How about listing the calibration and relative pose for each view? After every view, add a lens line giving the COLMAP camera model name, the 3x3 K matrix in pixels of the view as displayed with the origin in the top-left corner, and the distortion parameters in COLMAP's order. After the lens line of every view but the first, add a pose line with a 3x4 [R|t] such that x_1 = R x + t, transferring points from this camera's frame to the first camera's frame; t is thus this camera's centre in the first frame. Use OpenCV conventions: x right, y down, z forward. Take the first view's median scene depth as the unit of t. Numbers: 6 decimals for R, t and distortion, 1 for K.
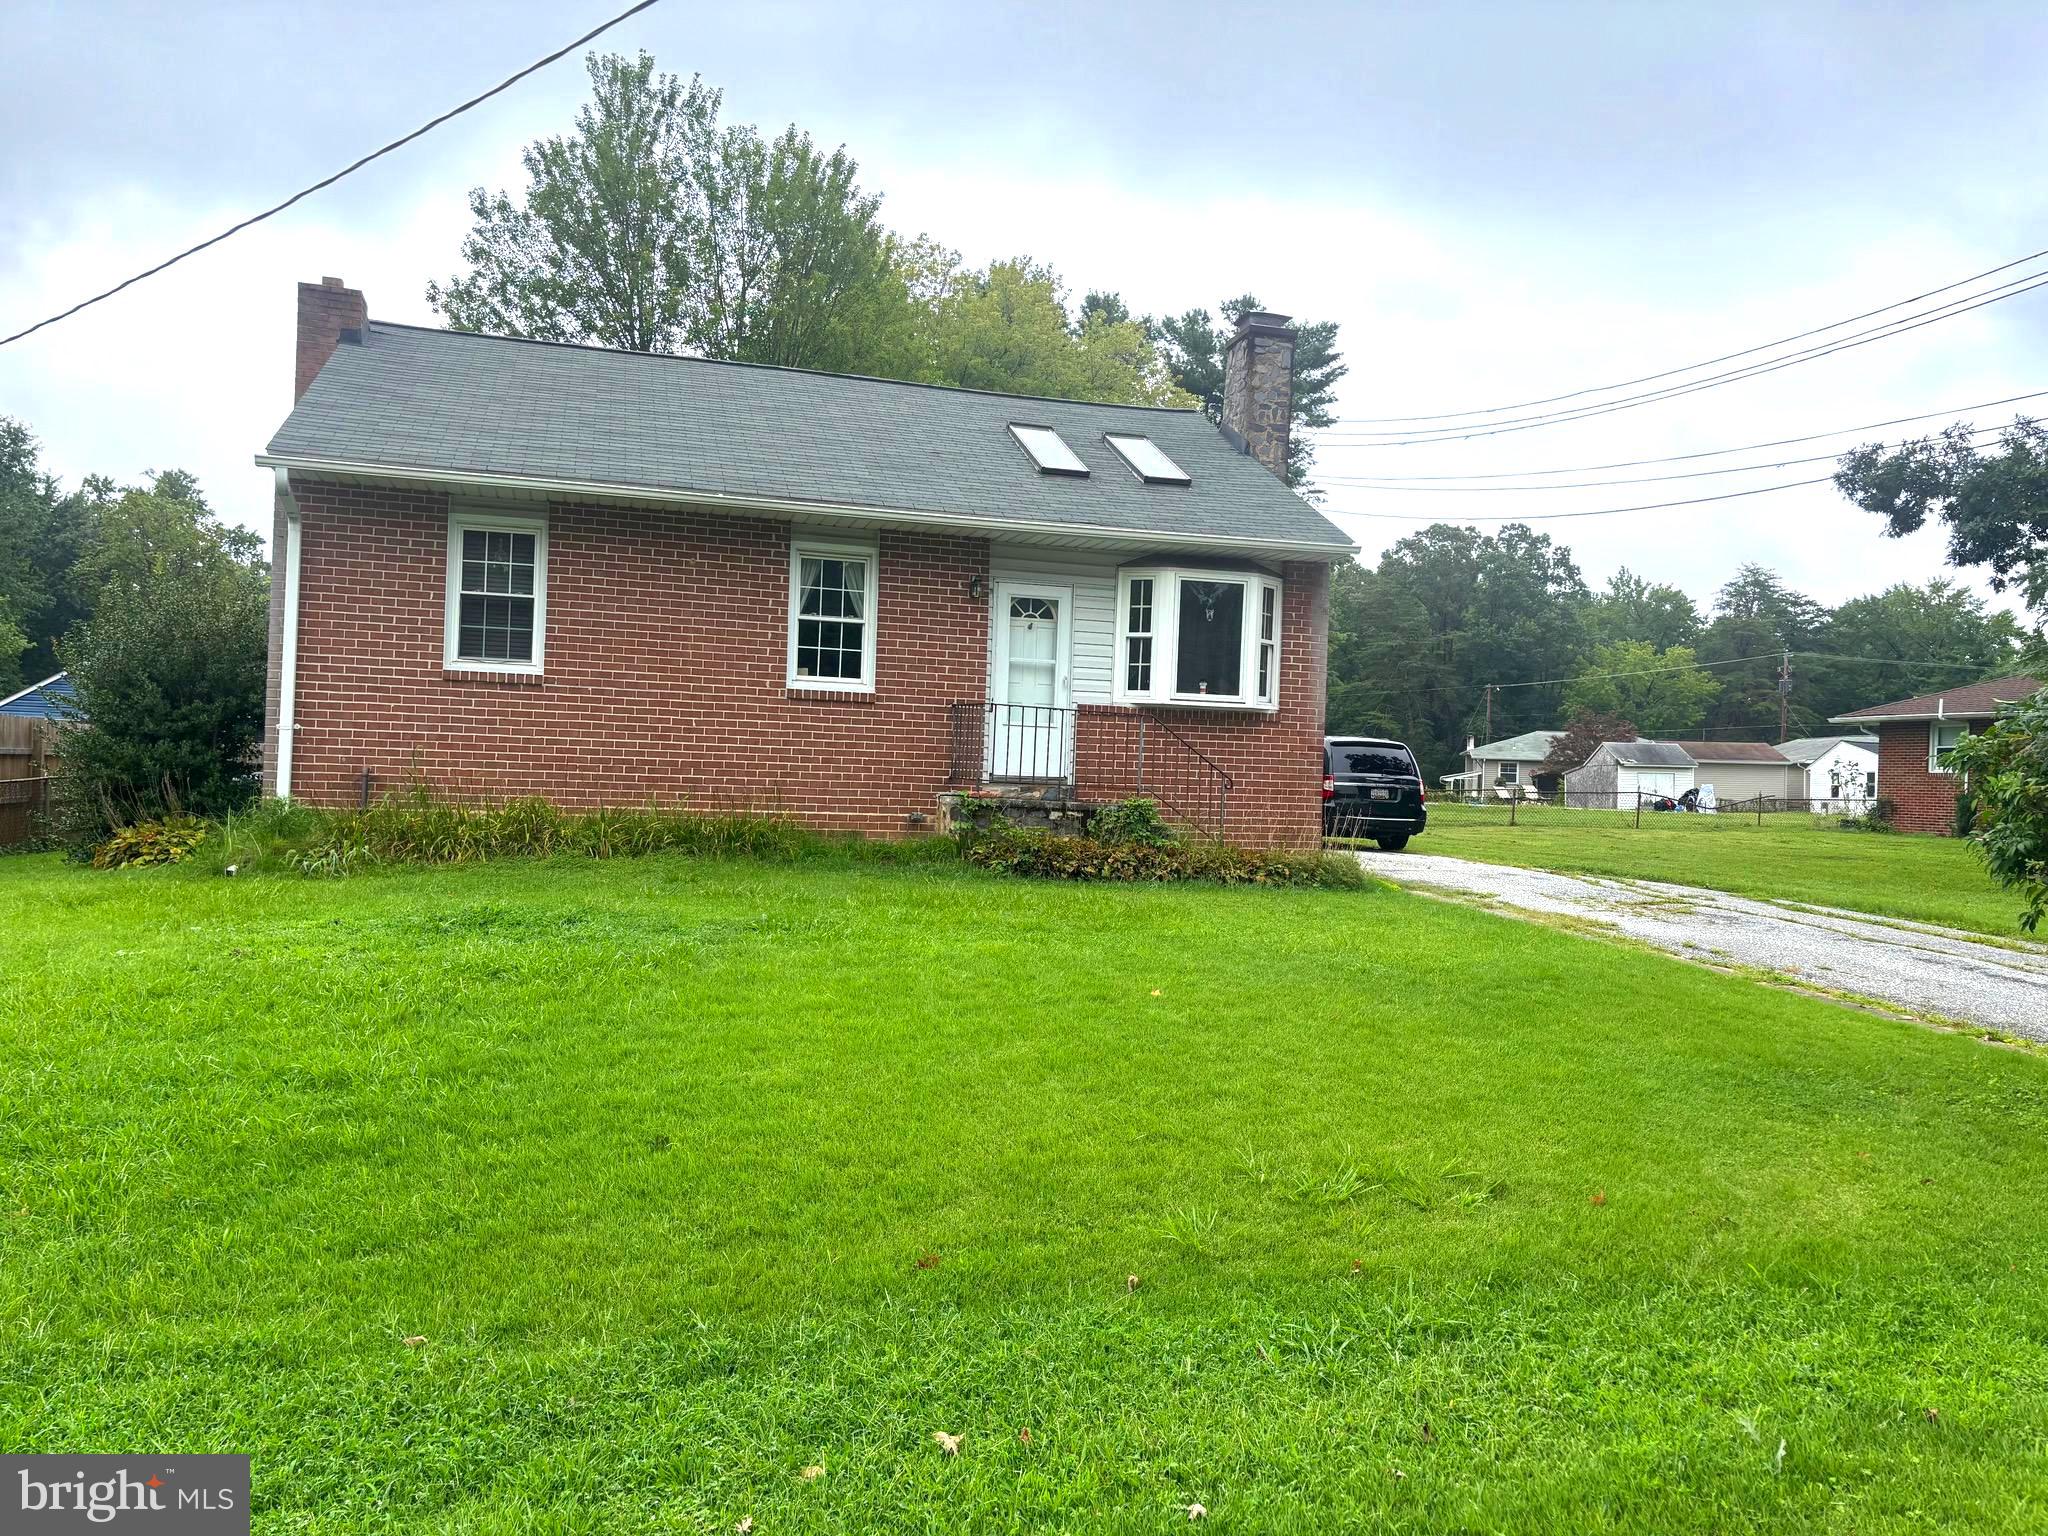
lens RADIAL K [[1551.2, 0, 1043.6], [0, 1551.2, 772.9], [0, 0, 1]] dist [0.054755, -0.061029]
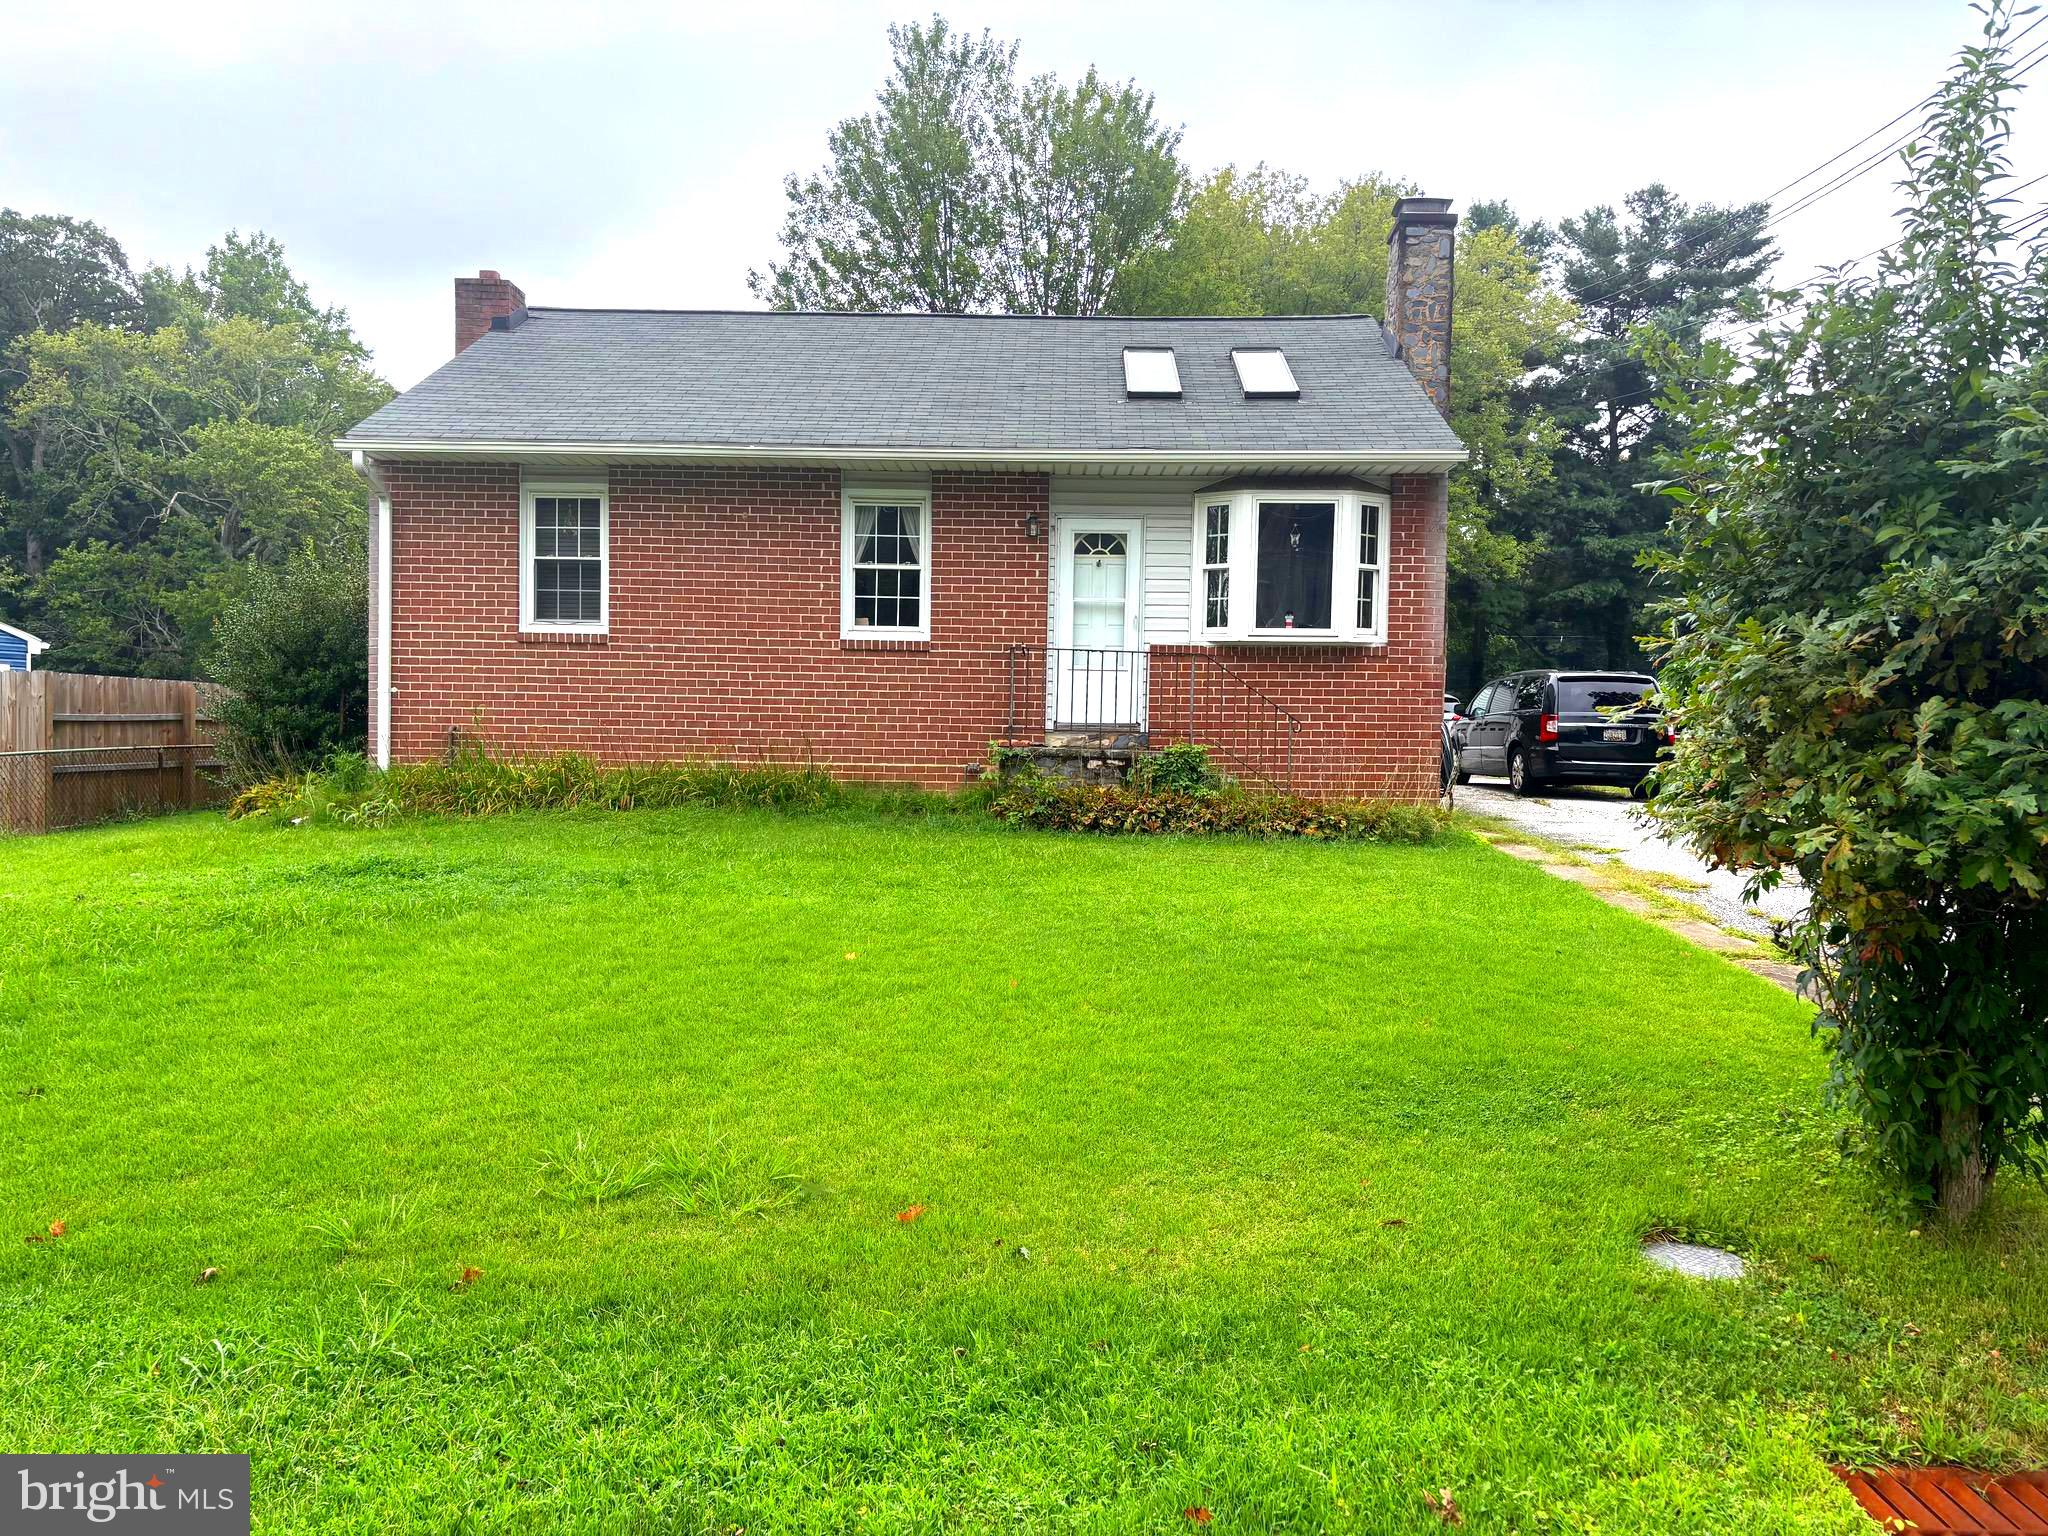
lens RADIAL K [[1551.2, 0, 1025.5], [0, 1551.2, 780.0], [0, 0, 1]] dist [0.054755, -0.061029]
pose [[0.952961, -0.008964, -0.302962, 0.234268], [0.019250, 0.999335, 0.030983, 0.006657], [0.302482, -0.035357, 0.952499, 0.087037]]
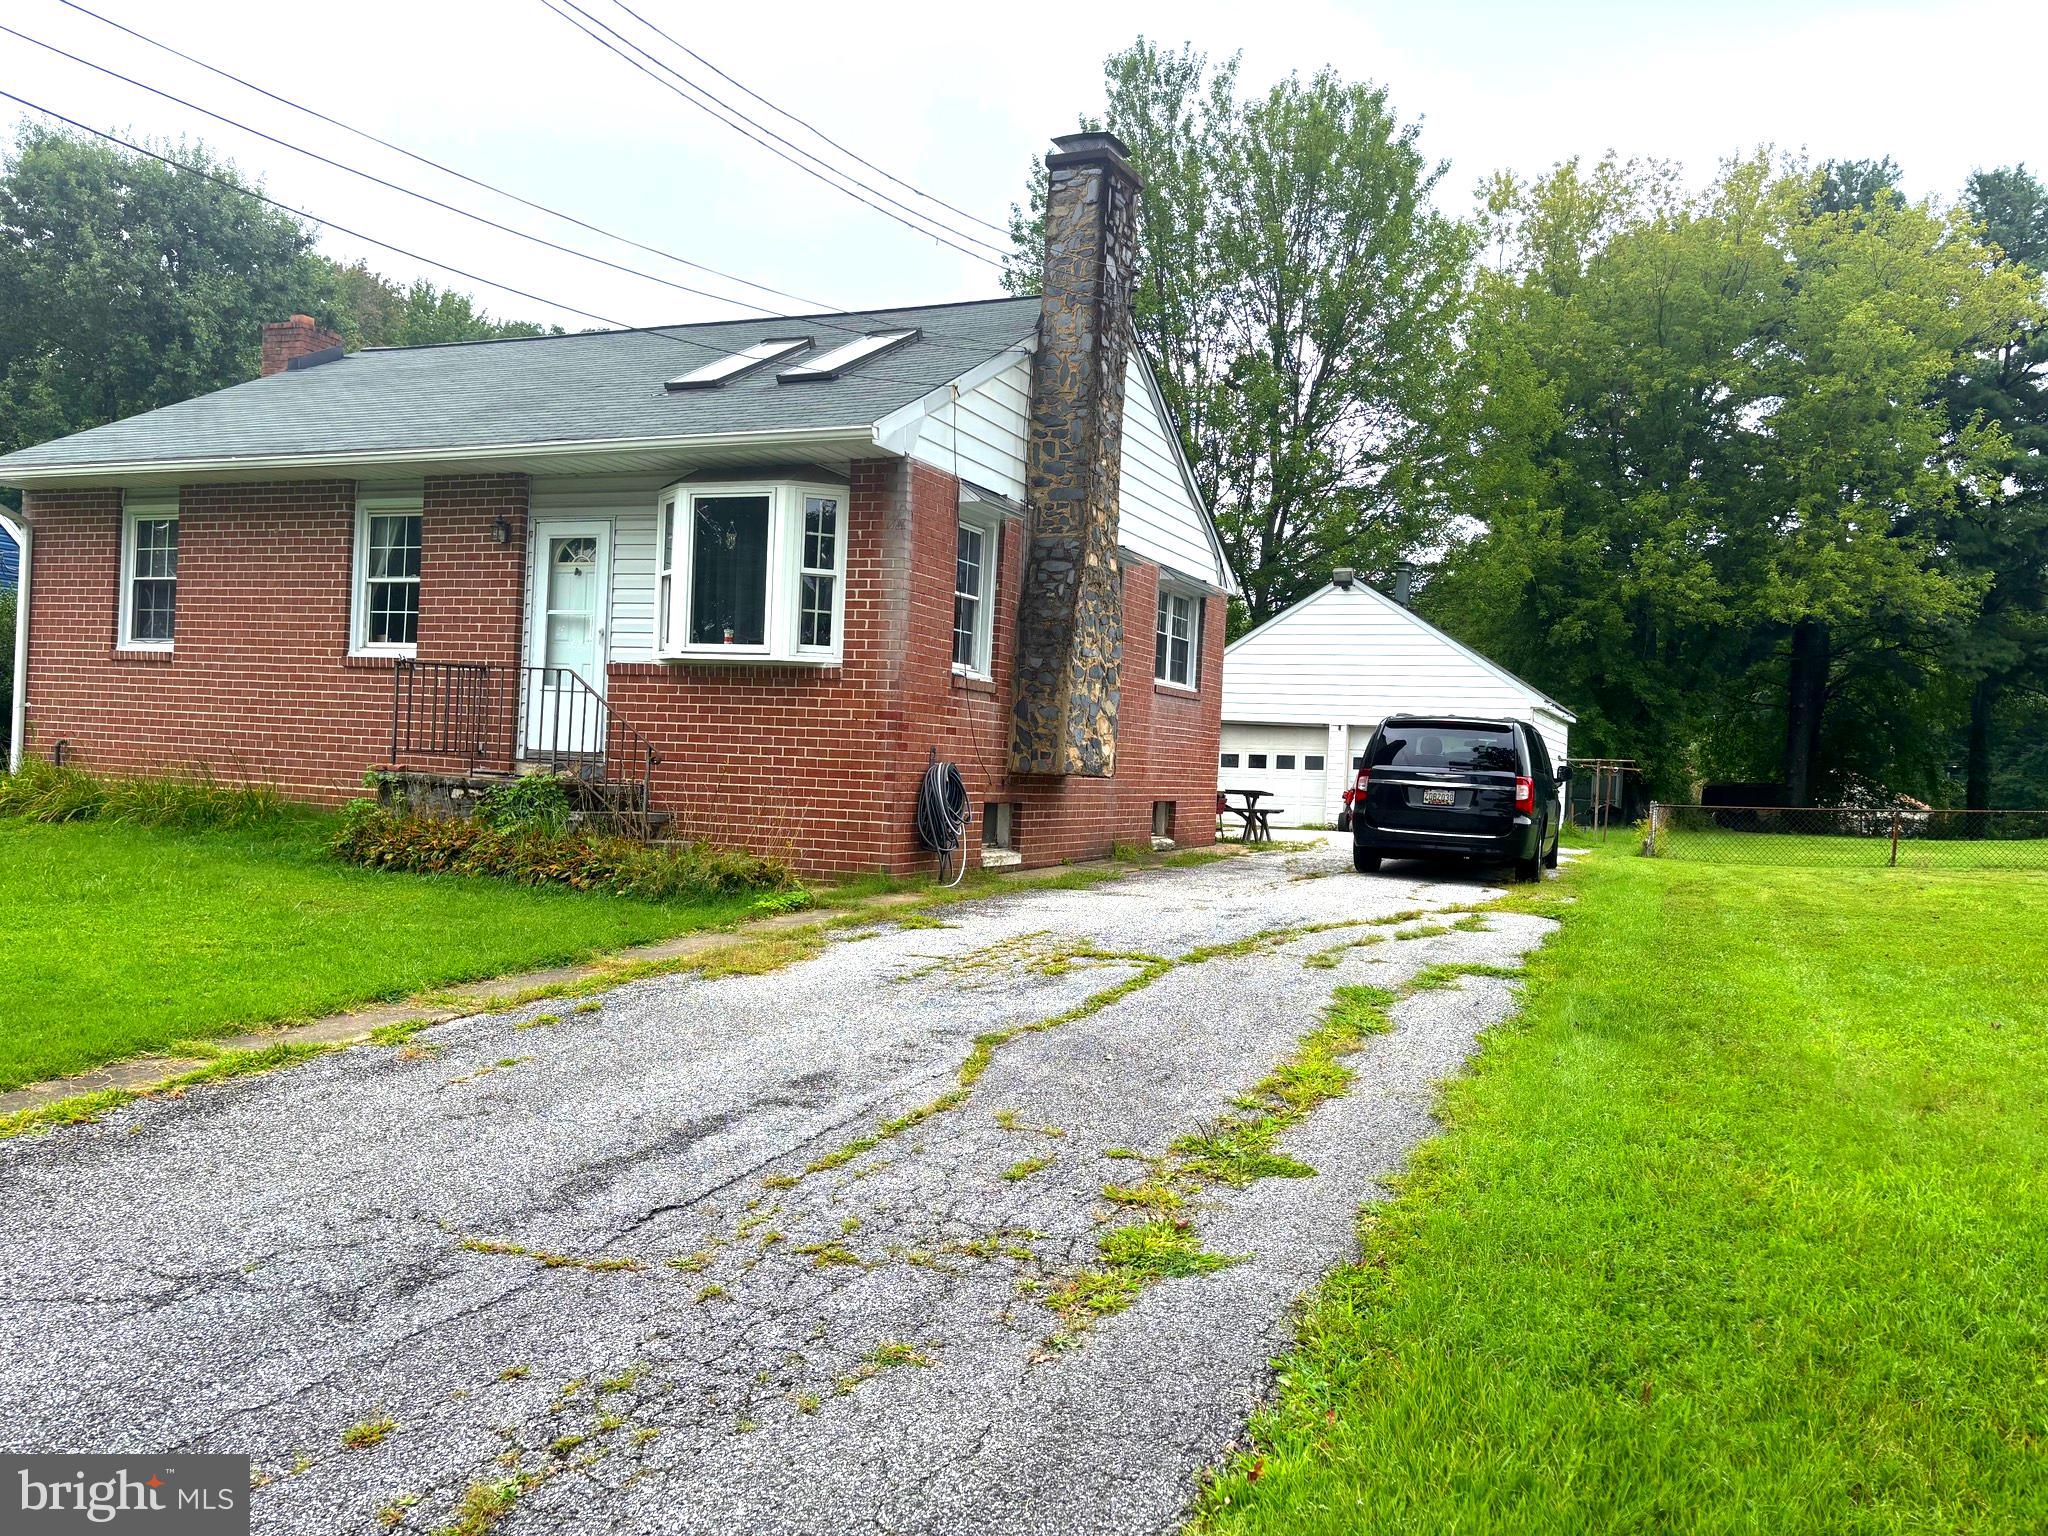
lens RADIAL K [[1551.2, 0, 1025.0], [0, 1551.2, 773.2], [0, 0, 1]] dist [0.054755, -0.061029]
pose [[0.766628, 0.004282, -0.642077, 0.722560], [-0.016639, 0.999774, -0.013199, 0.020906], [0.641875, 0.020802, 0.766527, 0.515497]]
